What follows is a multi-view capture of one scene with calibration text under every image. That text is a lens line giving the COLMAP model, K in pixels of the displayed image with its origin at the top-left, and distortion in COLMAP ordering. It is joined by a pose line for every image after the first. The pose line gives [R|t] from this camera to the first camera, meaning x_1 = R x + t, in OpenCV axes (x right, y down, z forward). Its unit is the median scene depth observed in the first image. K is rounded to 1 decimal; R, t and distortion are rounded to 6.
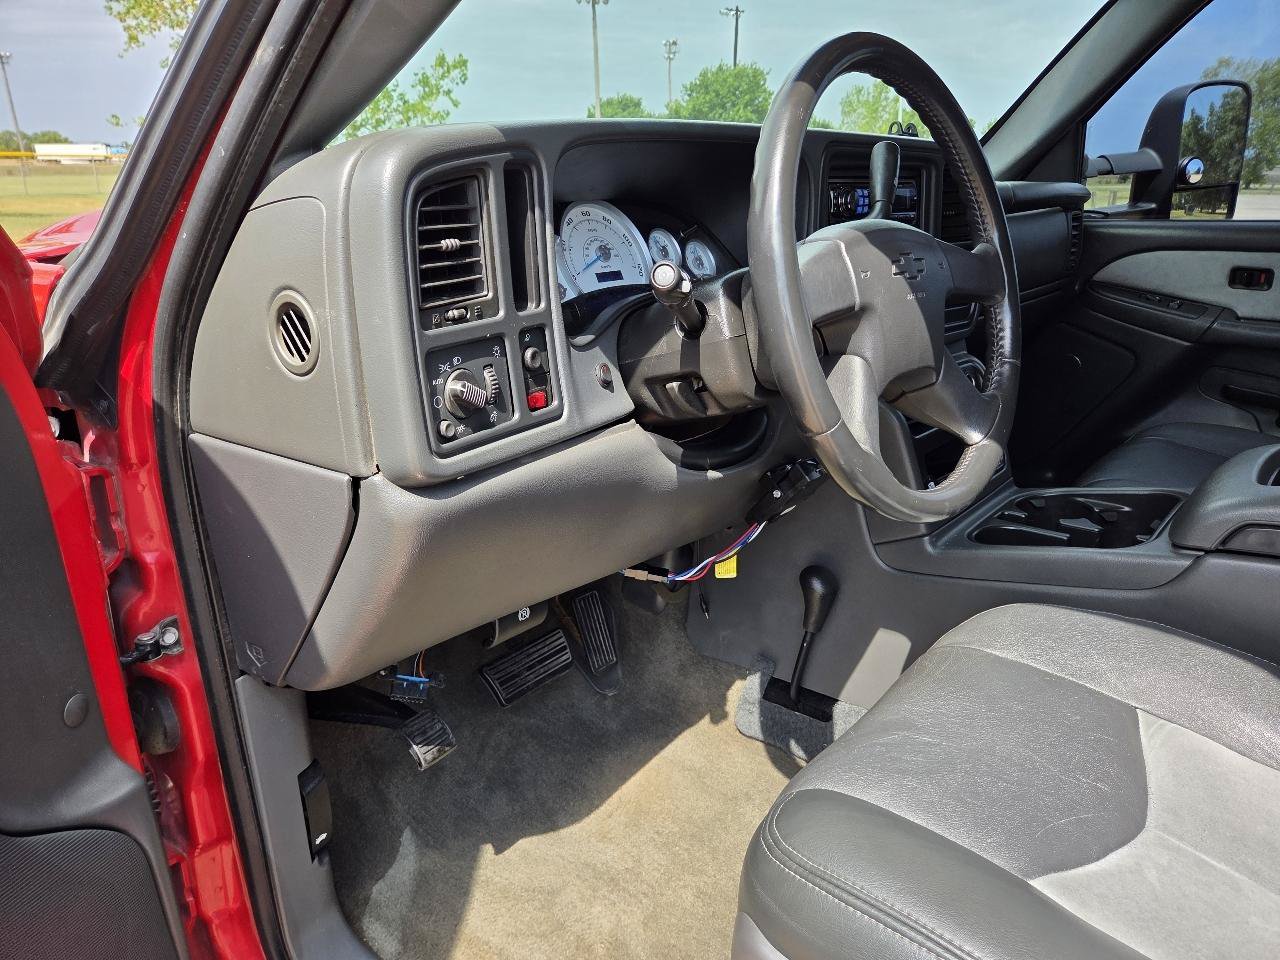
lens RADIAL K [[895.2, 0, 644.4], [0, 895.2, 477.7], [0, 0, 1]] dist [0.059683, -0.058688]
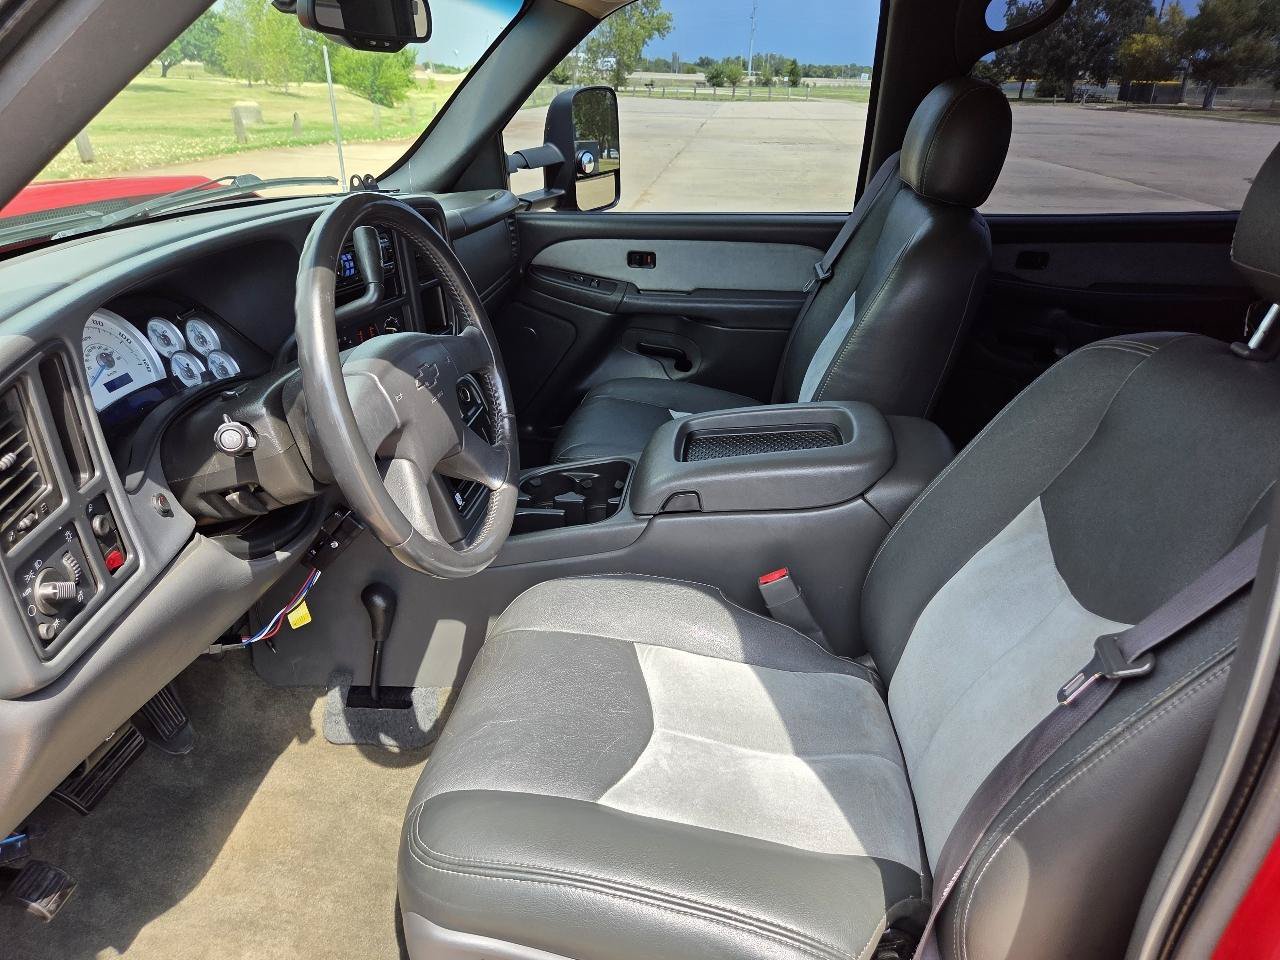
lens RADIAL K [[895.2, 0, 644.4], [0, 895.2, 477.7], [0, 0, 1]] dist [0.059683, -0.058688]
pose [[0.828956, -0.218912, 0.514693, -0.088516], [0.164261, 0.974929, 0.150106, -0.162238], [-0.534649, -0.039888, 0.844132, -0.149477]]
